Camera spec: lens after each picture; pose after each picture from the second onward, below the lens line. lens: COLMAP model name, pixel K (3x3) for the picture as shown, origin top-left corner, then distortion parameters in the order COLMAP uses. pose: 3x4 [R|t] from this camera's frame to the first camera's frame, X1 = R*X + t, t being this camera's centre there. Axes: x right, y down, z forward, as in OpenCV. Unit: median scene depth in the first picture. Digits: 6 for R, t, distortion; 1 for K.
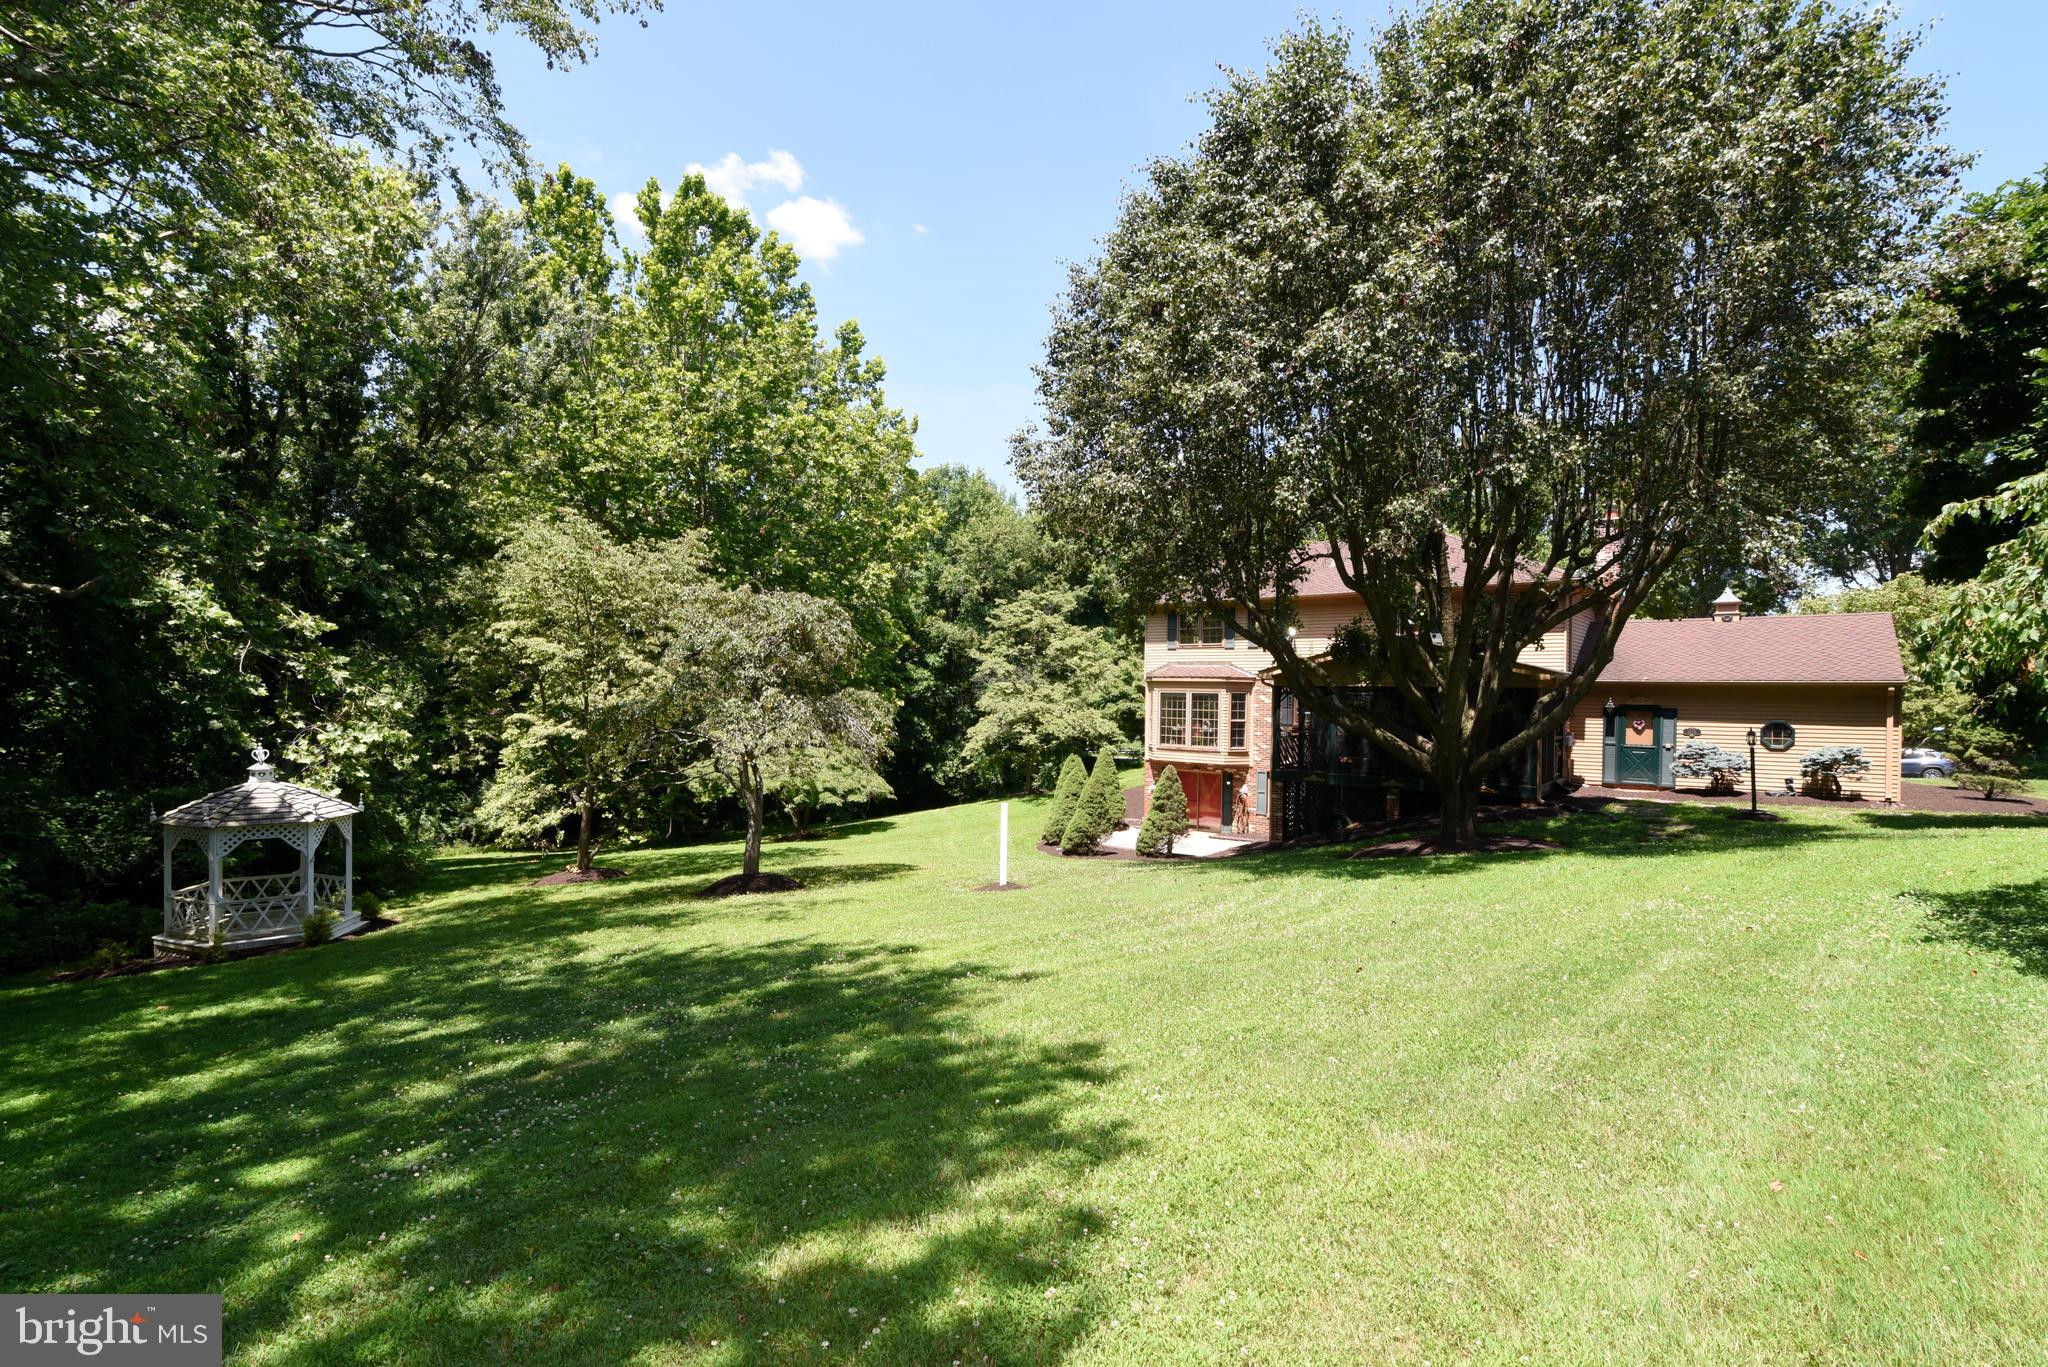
lens RADIAL K [[936.2, 0, 1023.2], [0, 936.2, 695.9], [0, 0, 1]] dist [-0.018796, 0.000005]
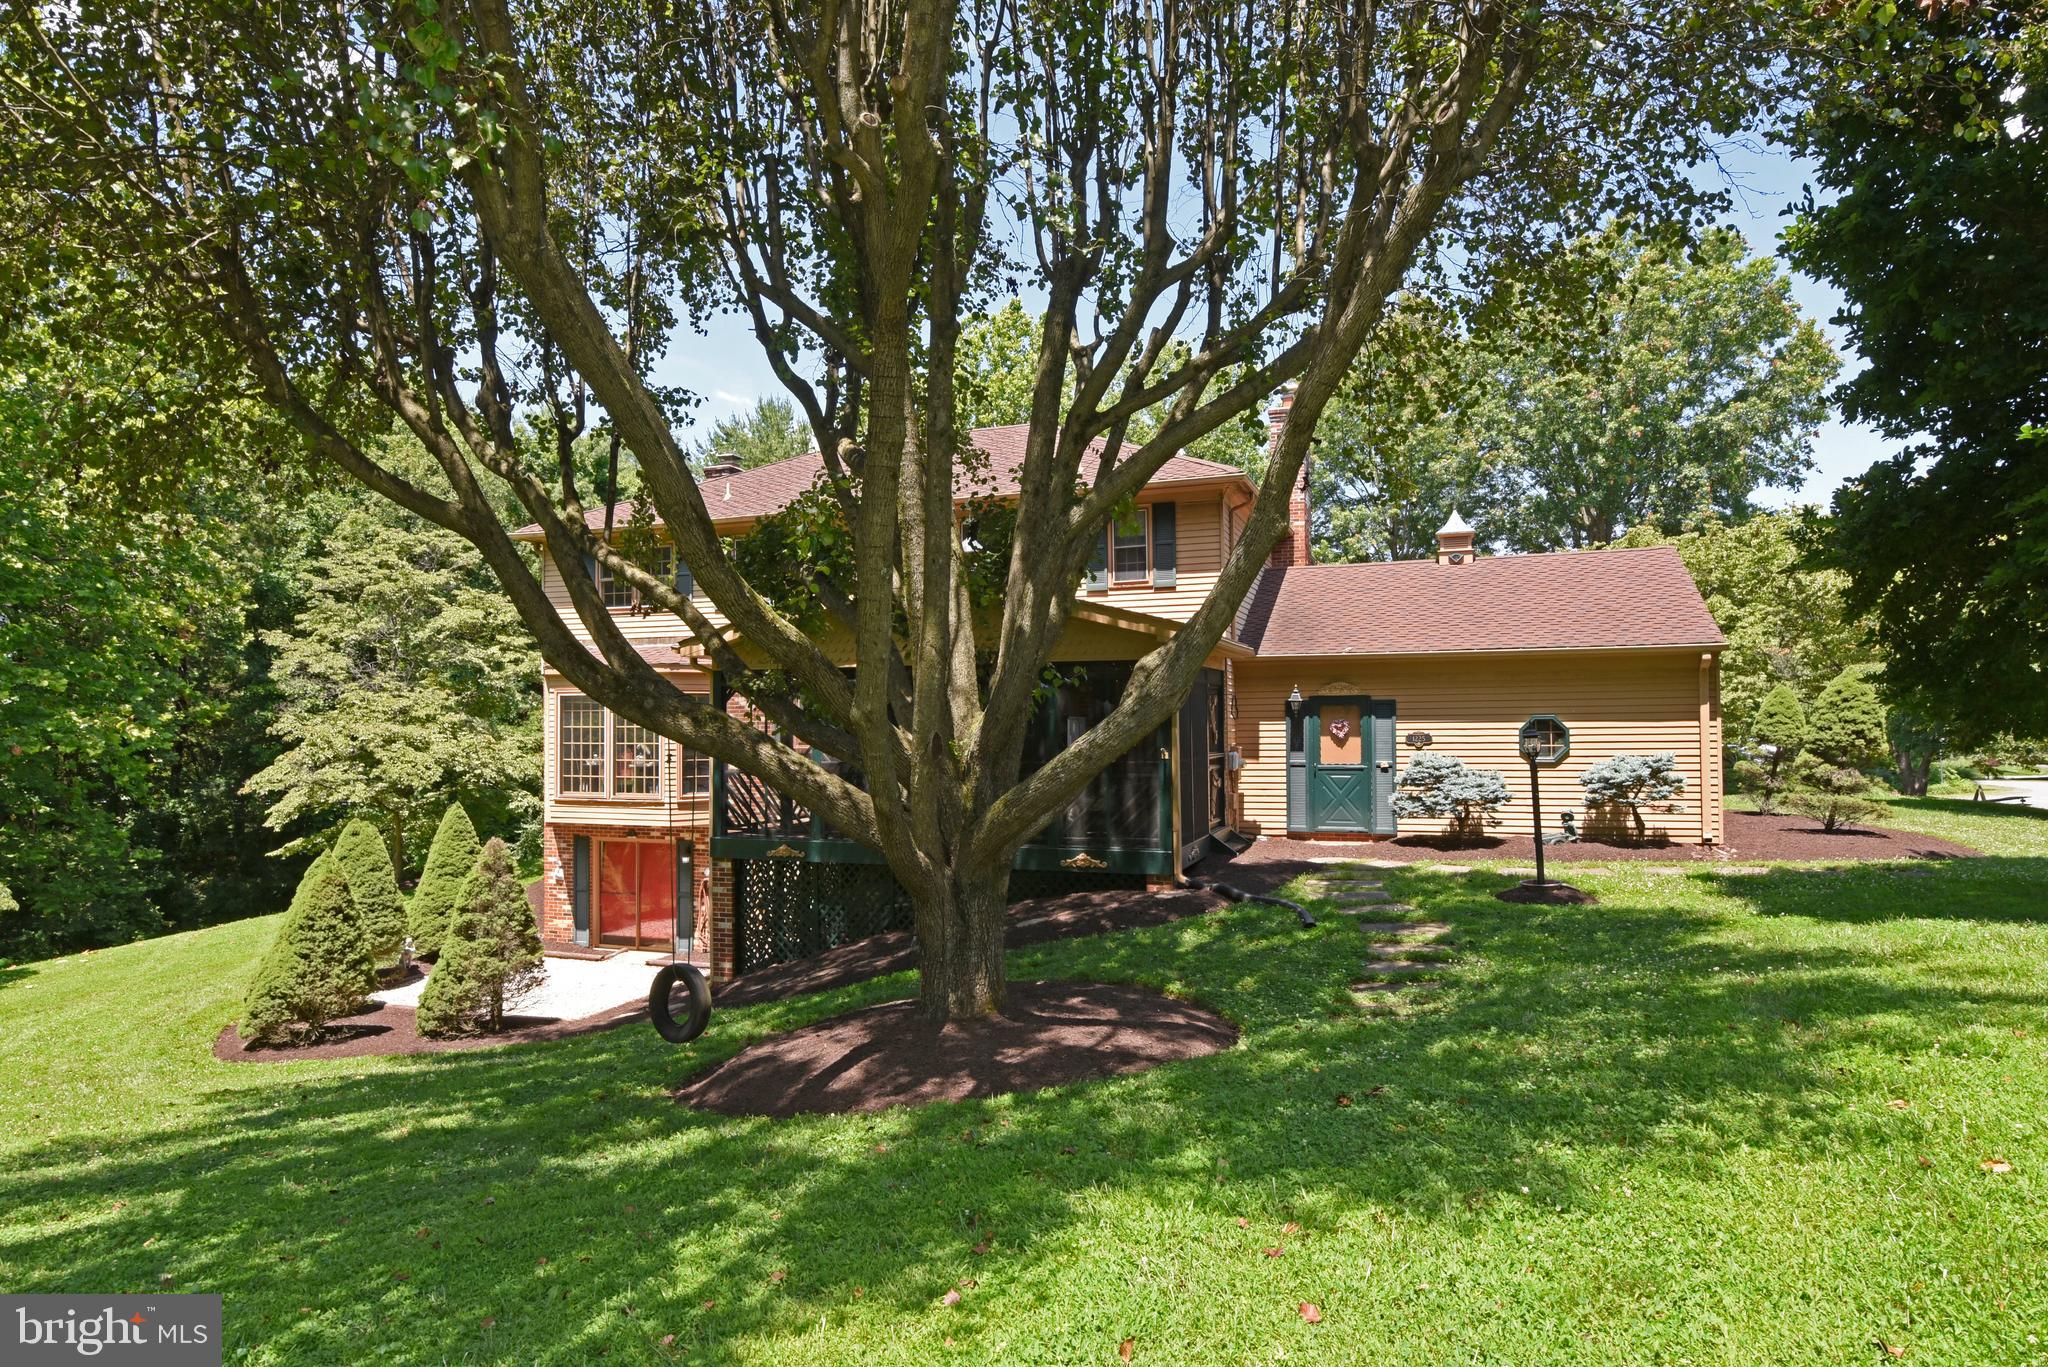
lens RADIAL K [[1175.3, 0, 1024.0], [0, 1175.3, 683.5], [0, 0, 1]] dist [-0.005808, -0.000752]
pose [[0.945501, -0.010976, 0.325435, 0.239068], [0.022145, 0.999285, -0.030635, 0.020698], [-0.324866, 0.036172, 0.945068, 0.371118]]
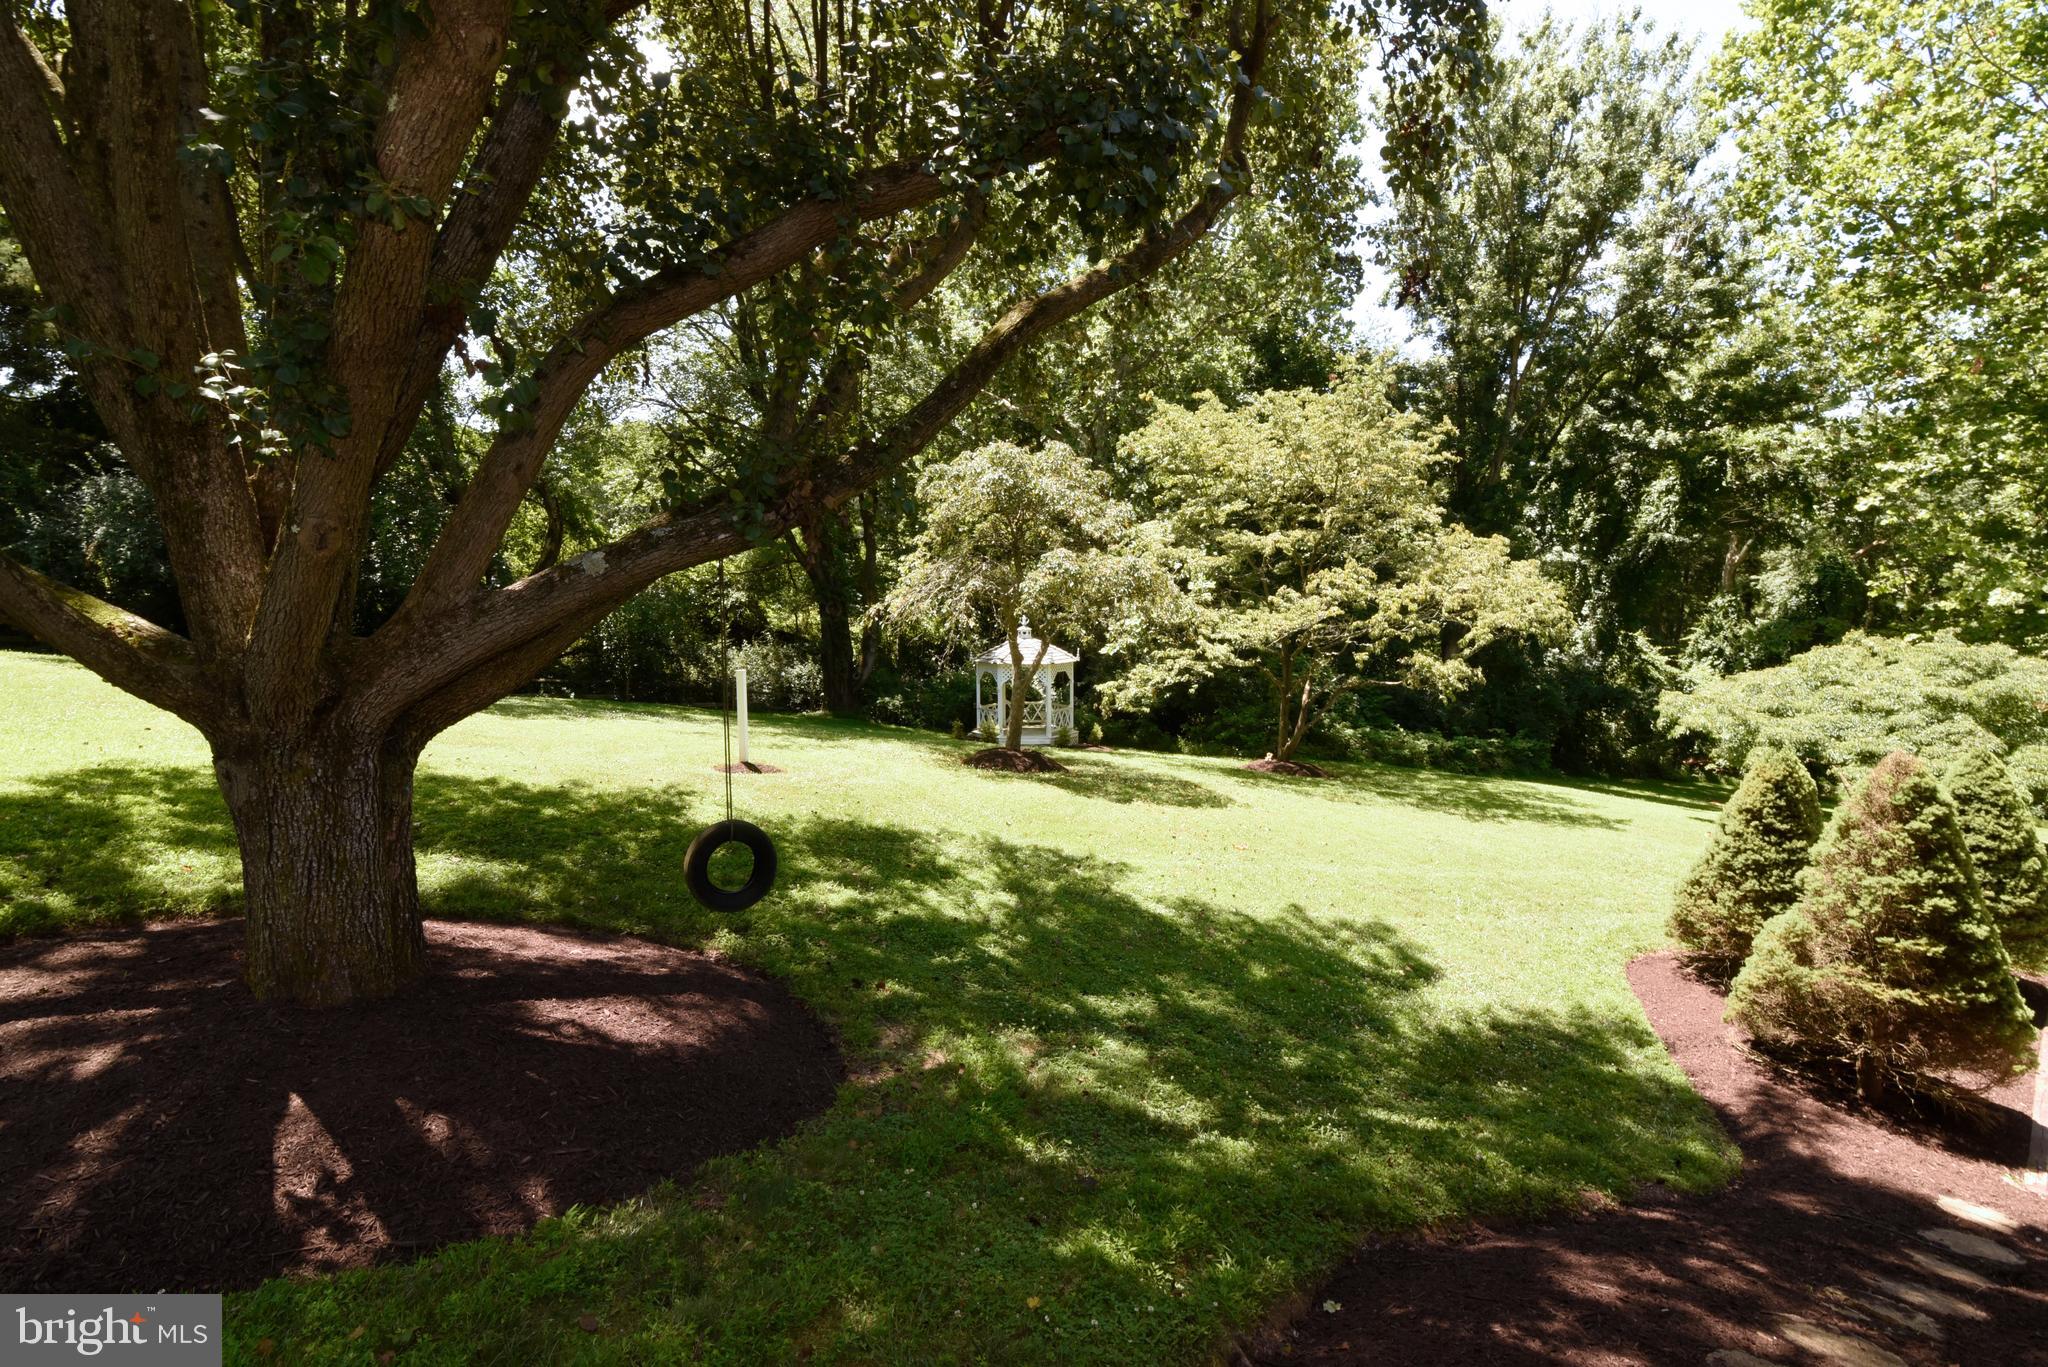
lens RADIAL K [[949.5, 0, 1024.3], [0, 949.5, 693.4], [0, 0, 1]] dist [-0.019268, 0.001420]
pose [[-0.178027, 0.078558, -0.980885, 0.488075], [-0.003348, 0.996754, 0.080437, 0.042177], [0.984020, 0.017604, -0.177186, 0.887140]]
